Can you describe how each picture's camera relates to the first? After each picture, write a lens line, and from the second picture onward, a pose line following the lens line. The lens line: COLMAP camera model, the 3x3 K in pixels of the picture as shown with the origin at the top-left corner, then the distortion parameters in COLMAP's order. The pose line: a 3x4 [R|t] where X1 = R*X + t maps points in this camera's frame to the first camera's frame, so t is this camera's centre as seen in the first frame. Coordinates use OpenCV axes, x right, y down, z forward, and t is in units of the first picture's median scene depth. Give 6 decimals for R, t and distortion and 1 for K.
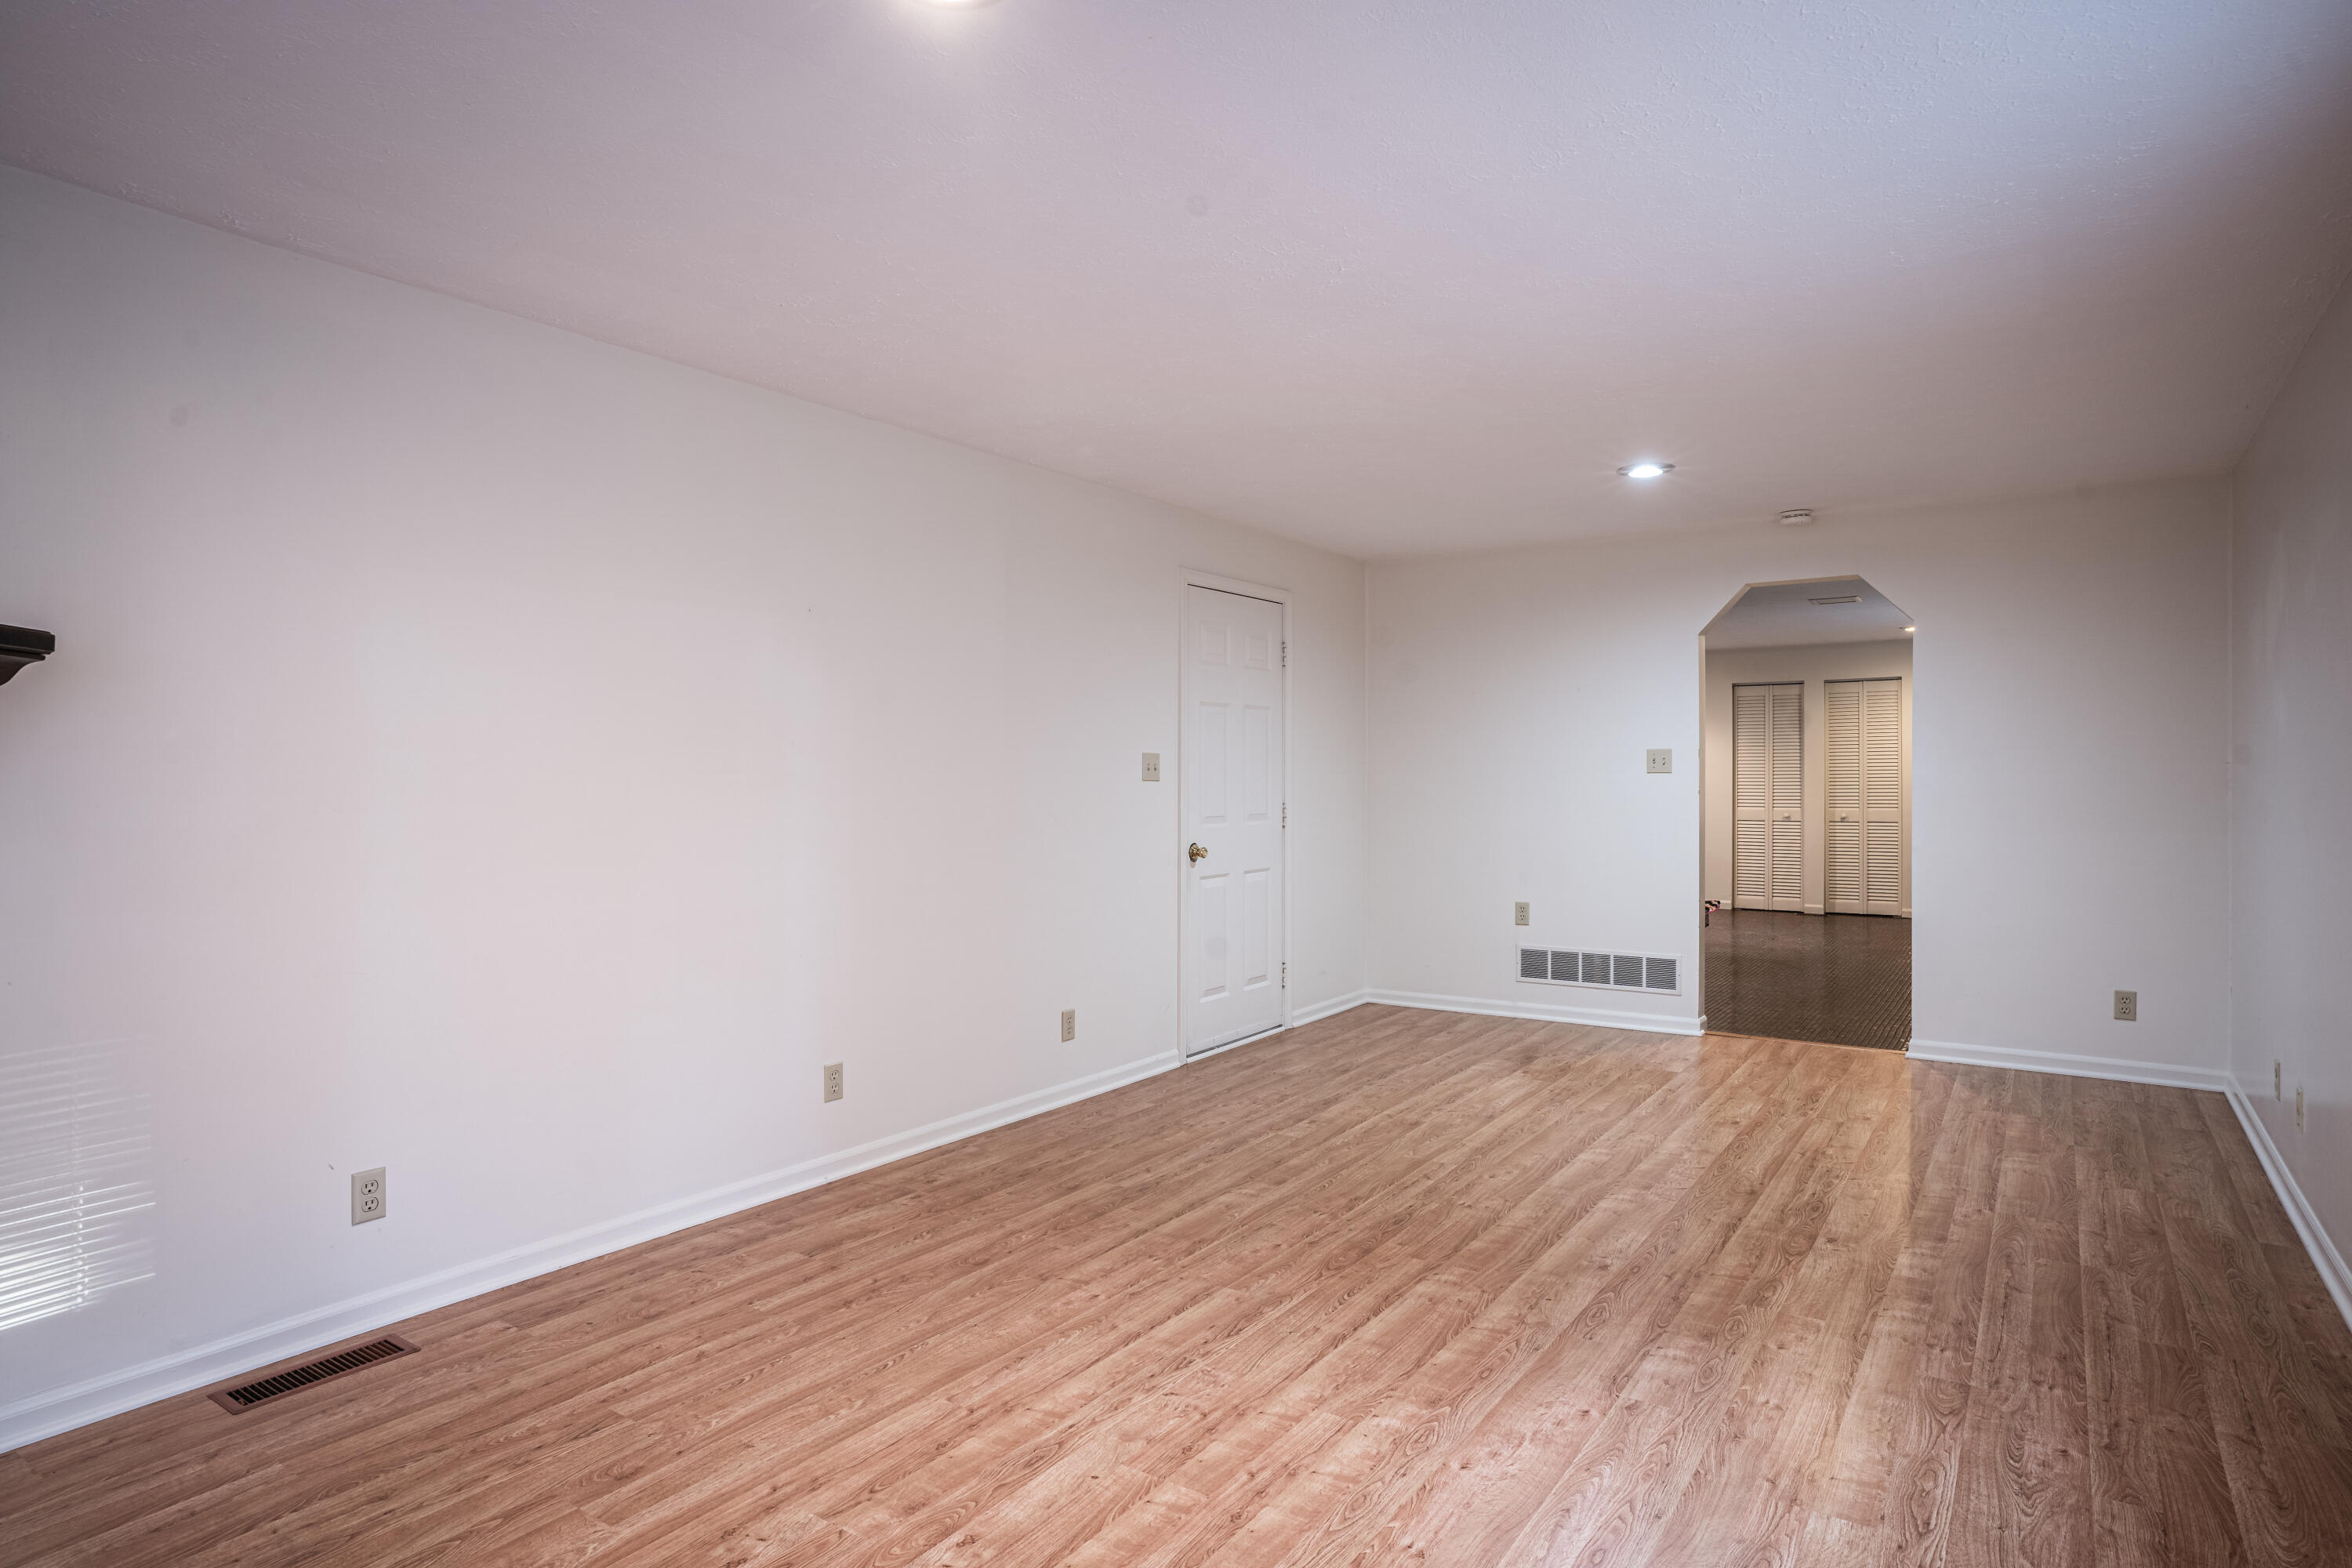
lens RADIAL K [[1279.7, 0, 1179.9], [0, 1279.7, 782.2], [0, 0, 1]] dist [-0.023781, 0.002028]
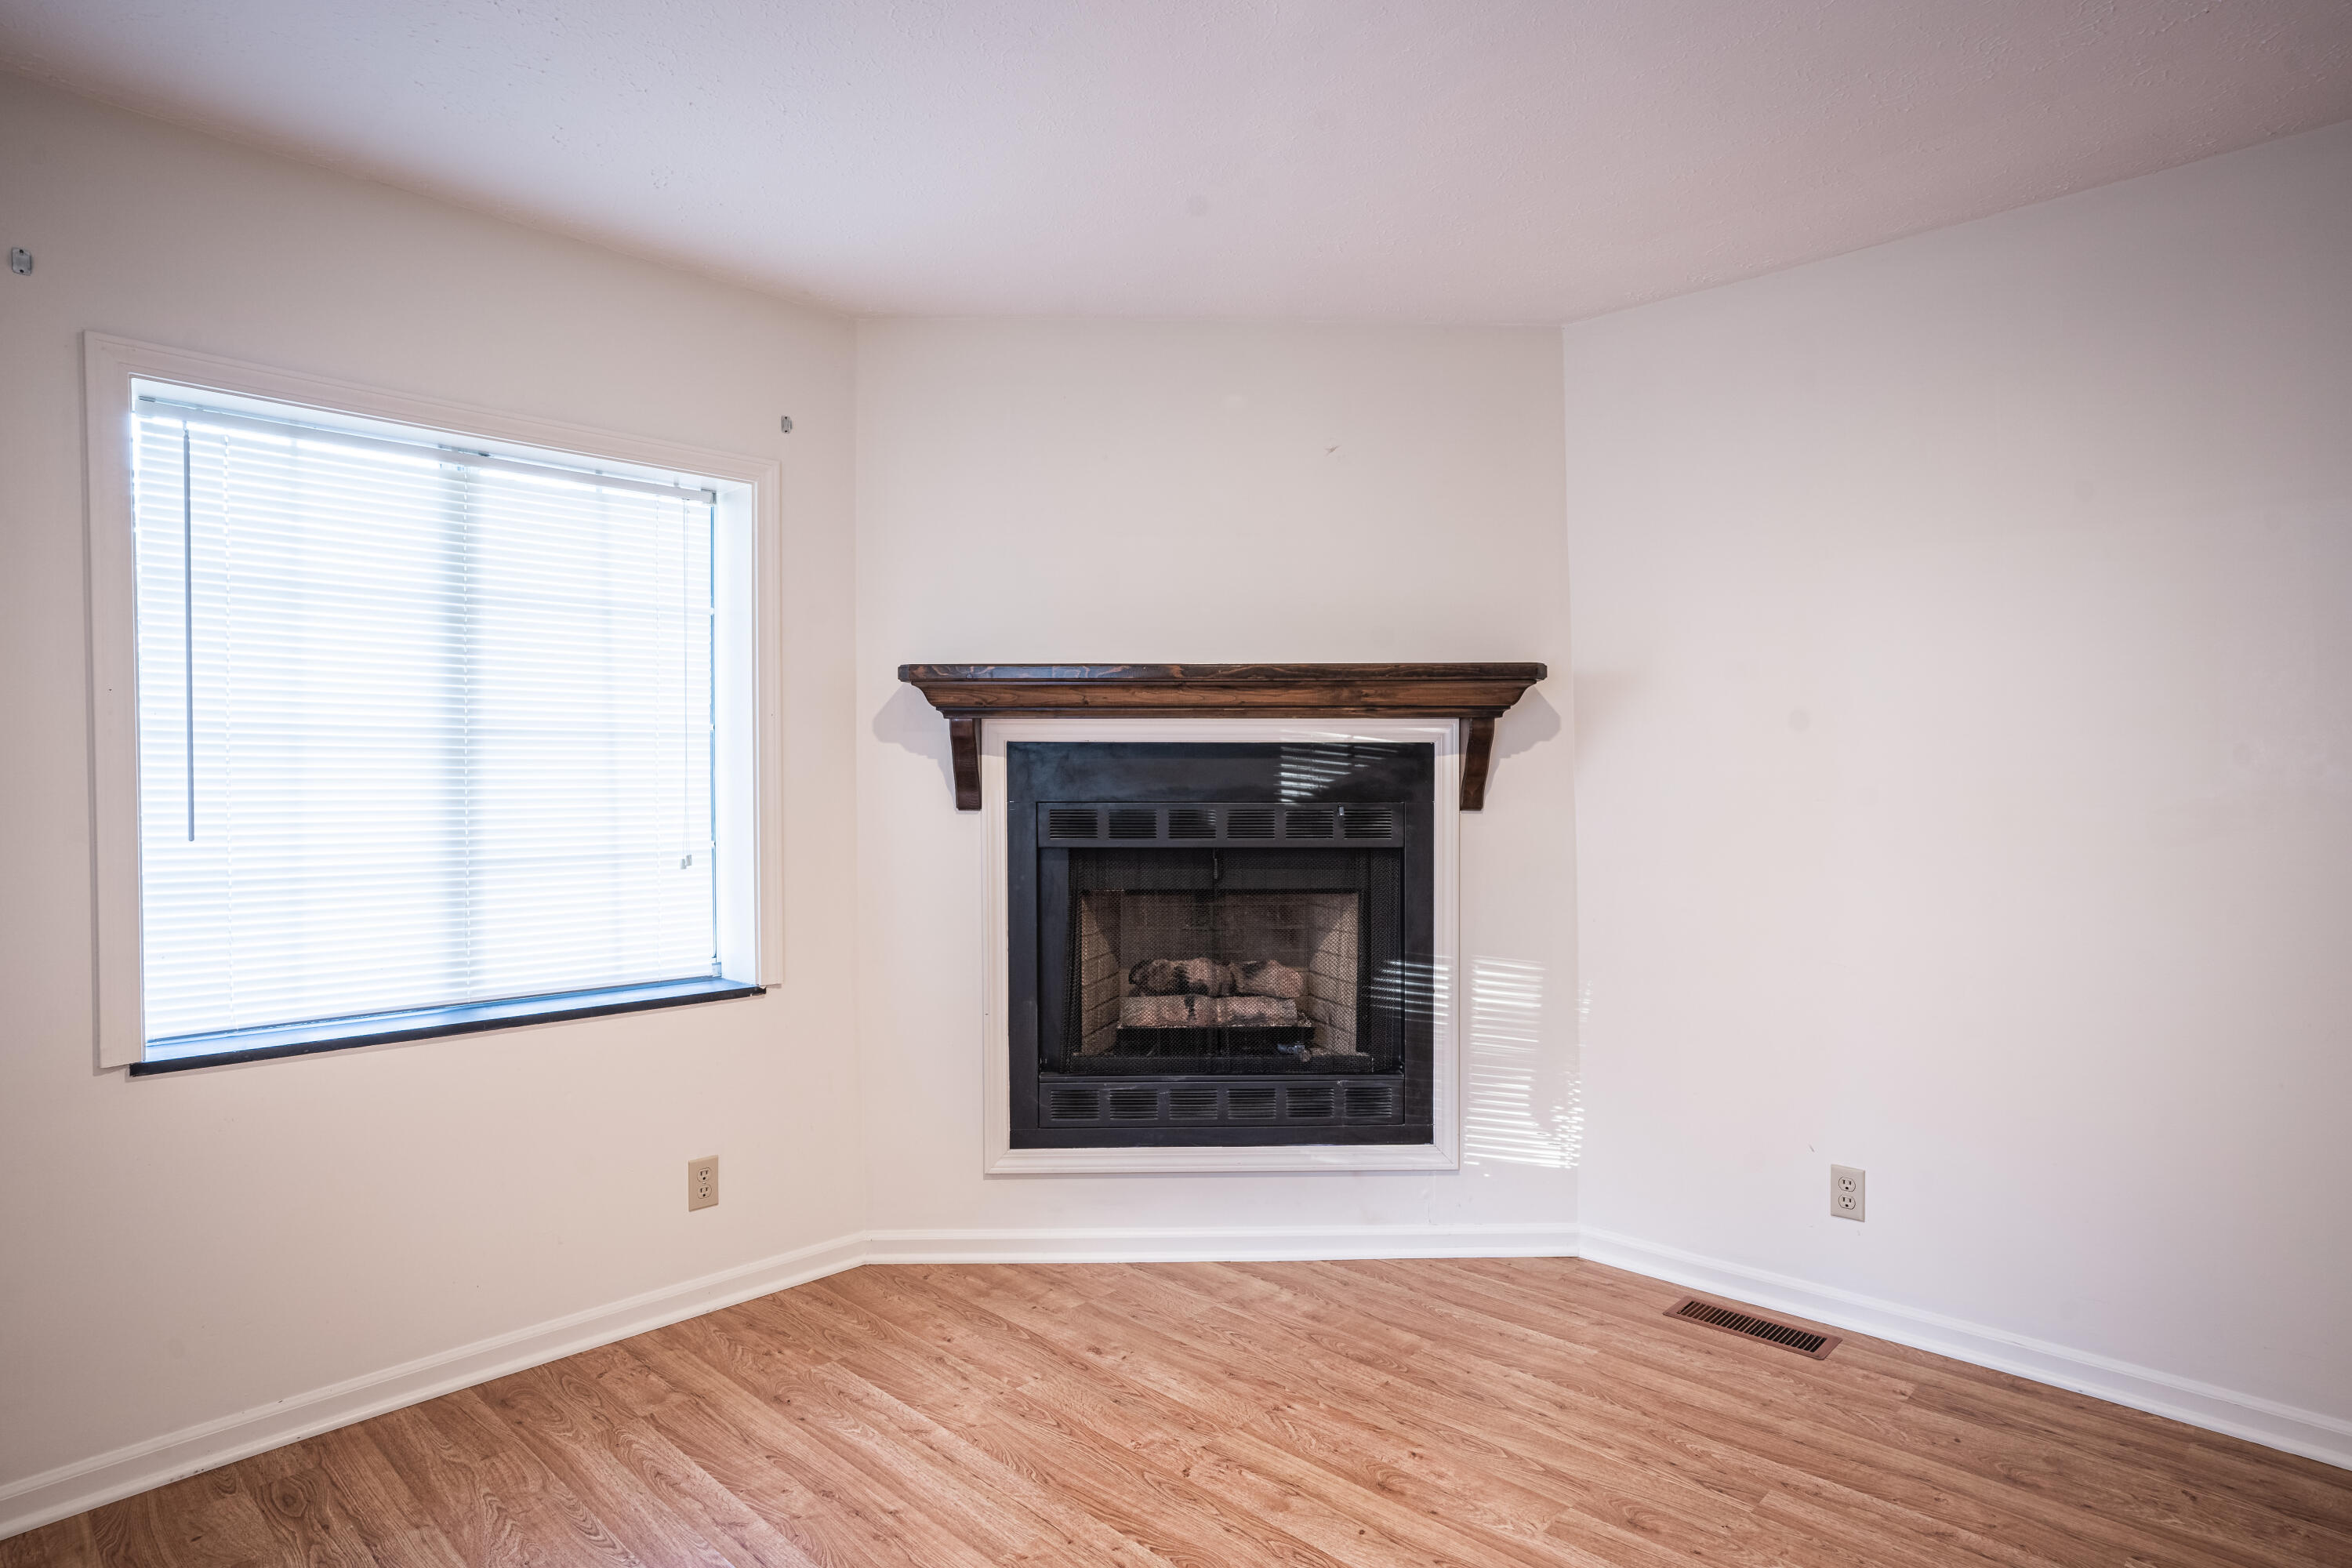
lens RADIAL K [[1279.7, 0, 1176.0], [0, 1279.7, 789.6], [0, 0, 1]] dist [-0.023781, 0.002028]
pose [[-0.187192, 0.015658, -0.982198, 0.428868], [0.004111, 0.999877, 0.015157, -0.003525], [0.982315, -0.001201, -0.187234, 0.685995]]
